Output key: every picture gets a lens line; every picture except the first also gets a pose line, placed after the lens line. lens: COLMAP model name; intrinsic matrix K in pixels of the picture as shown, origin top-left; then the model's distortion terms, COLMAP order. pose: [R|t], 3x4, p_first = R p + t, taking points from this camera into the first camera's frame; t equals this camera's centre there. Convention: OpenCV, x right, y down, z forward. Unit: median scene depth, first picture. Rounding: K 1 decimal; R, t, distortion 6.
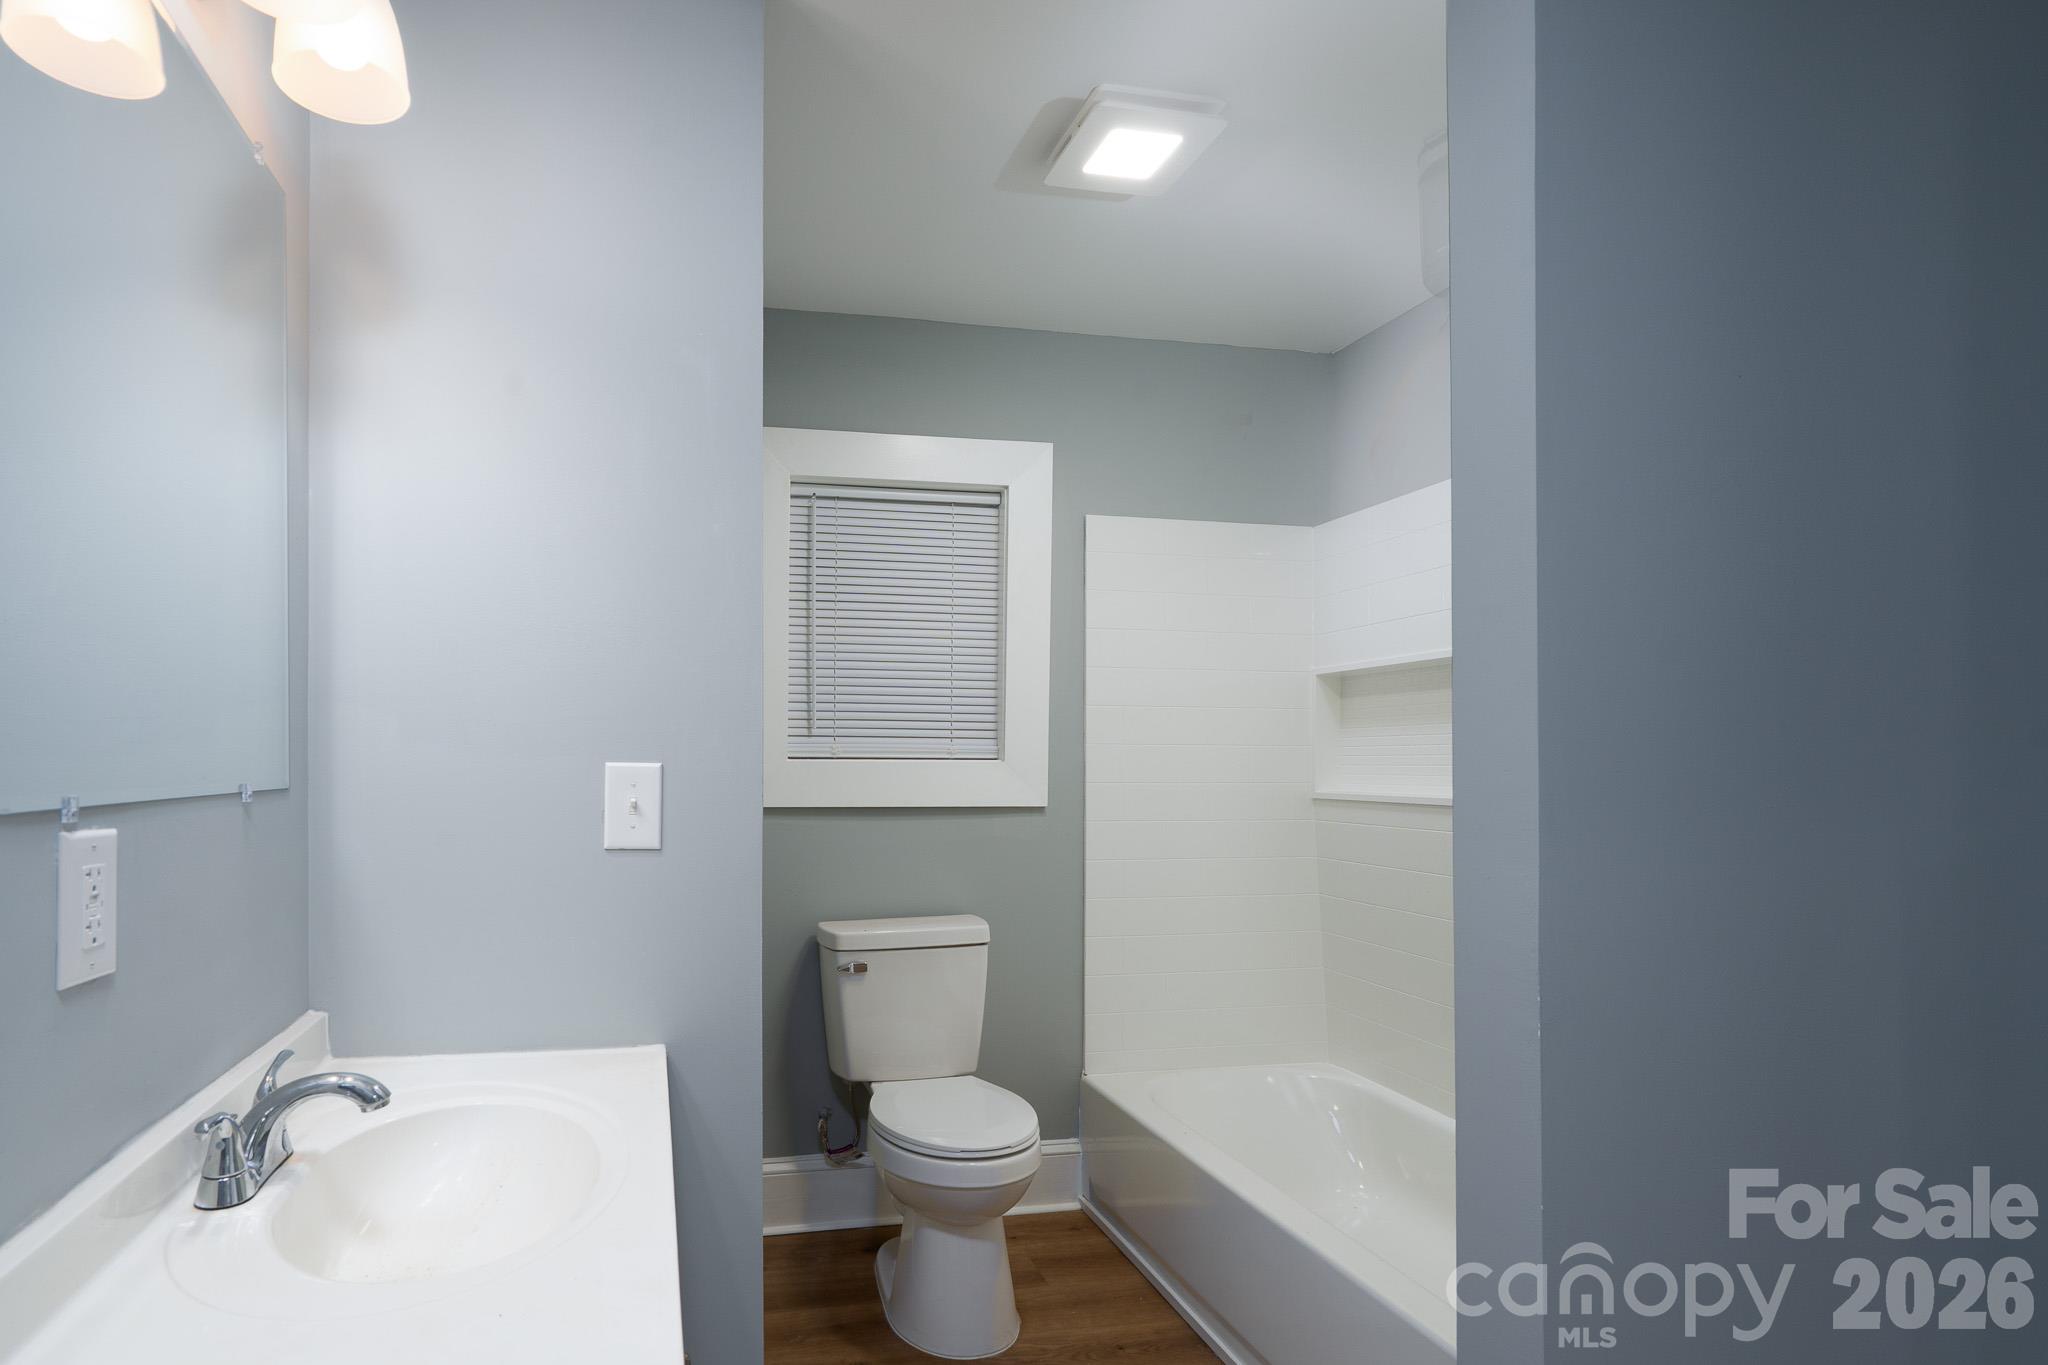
lens RADIAL K [[1035.9, 0, 1027.5], [0, 1035.9, 747.3], [0, 0, 1]] dist [-0.001031, -0.000505]
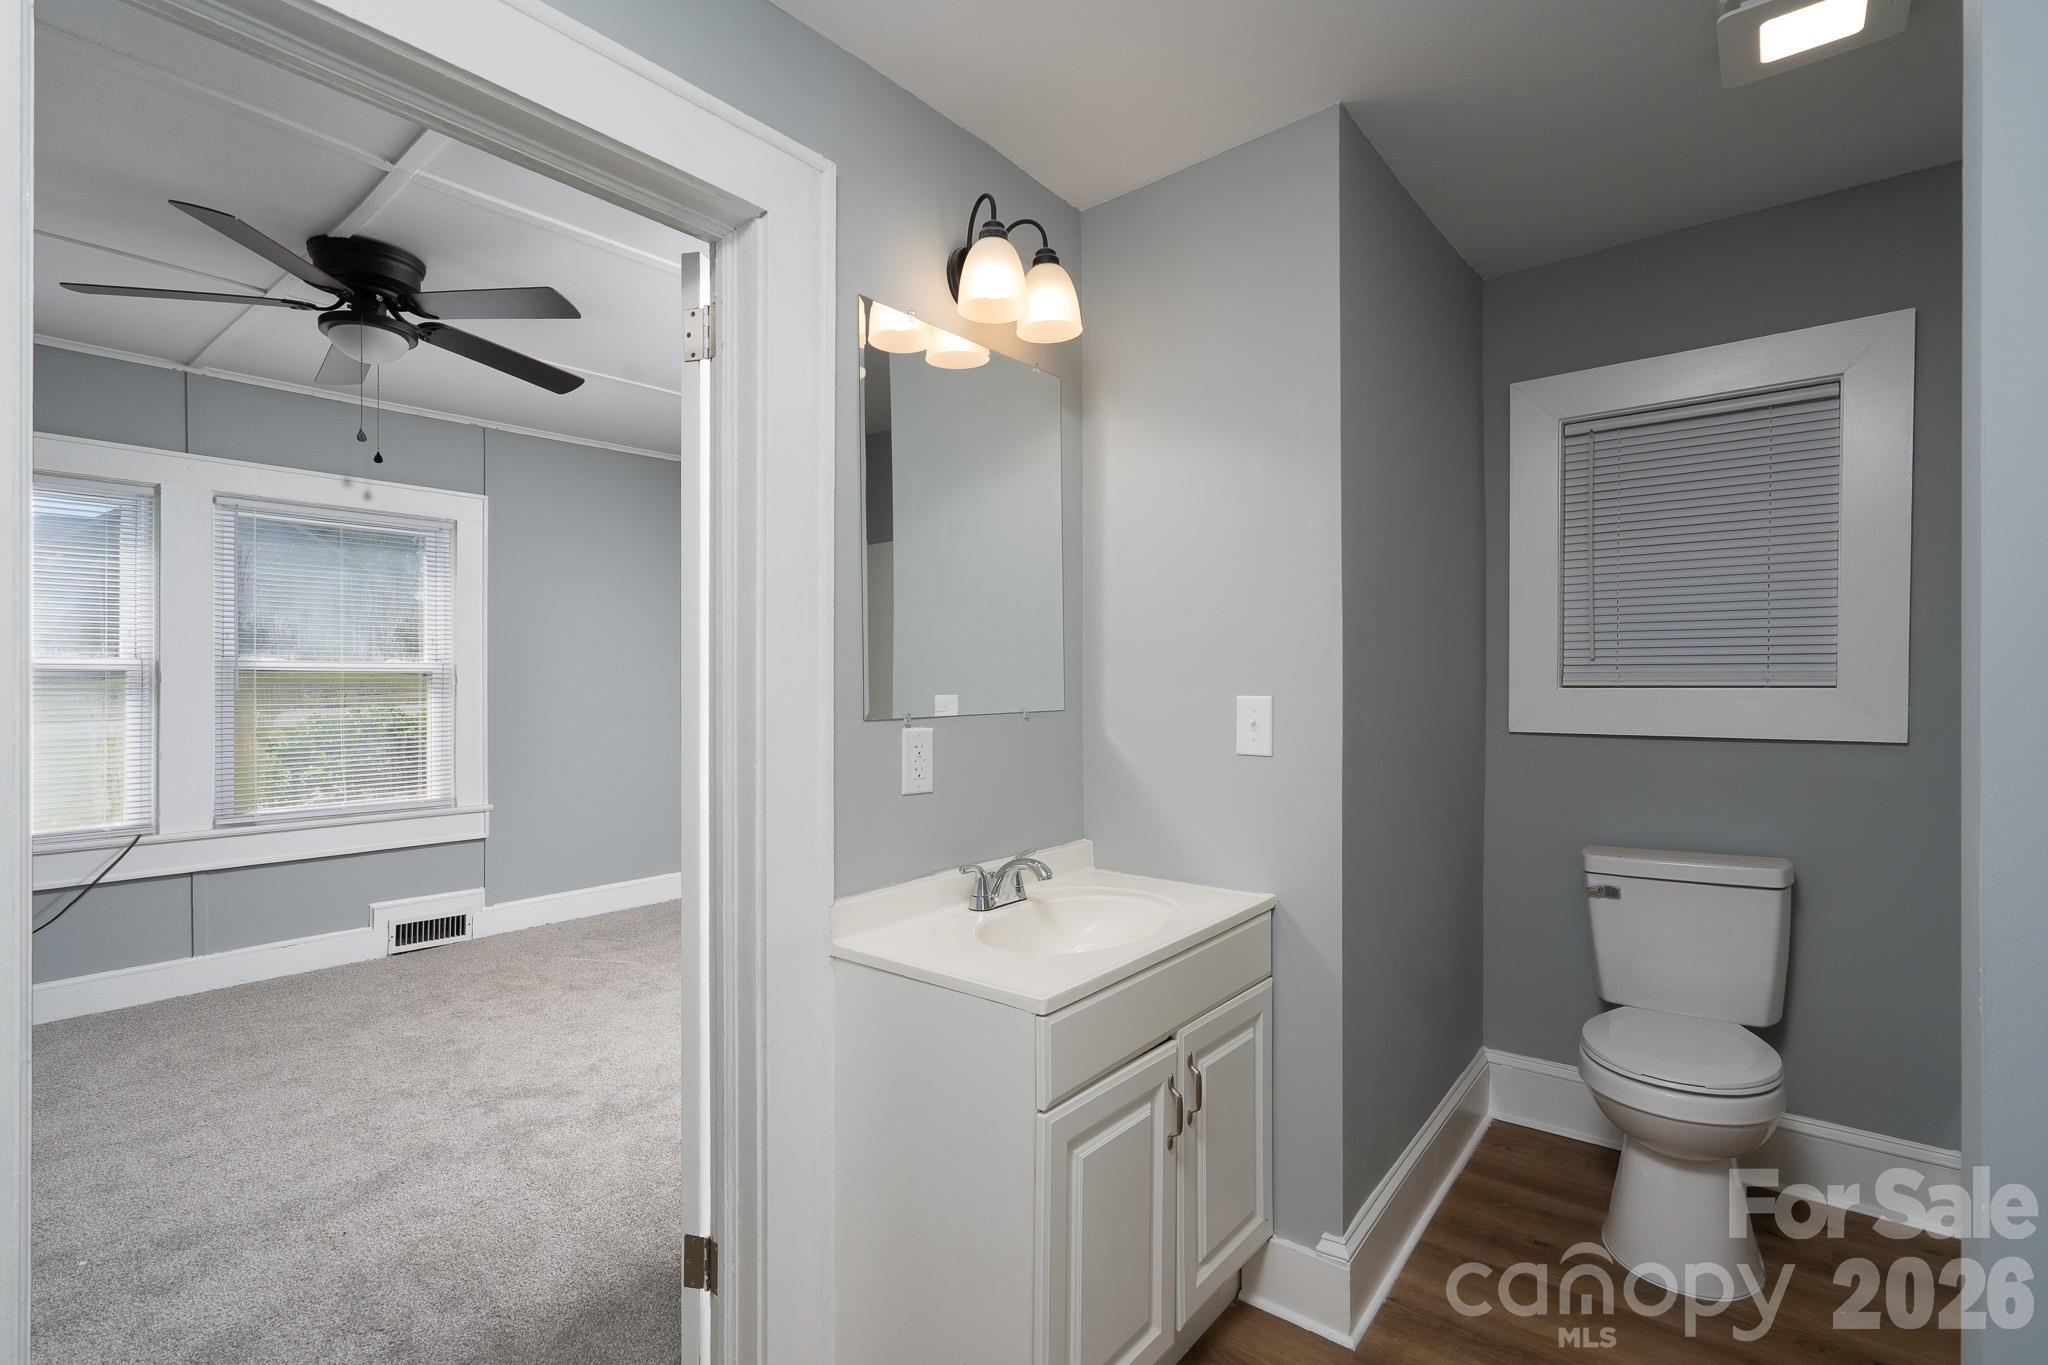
lens RADIAL K [[910.0, 0, 1024.0], [0, 910.0, 682.5], [0, 0, 1]] dist [-0.000517, -0.000176]
pose [[0.649660, -0.007329, -0.760190, 0.148238], [0.013172, 0.999912, 0.001616, -0.004068], [0.760111, -0.011063, 0.649699, -0.028018]]
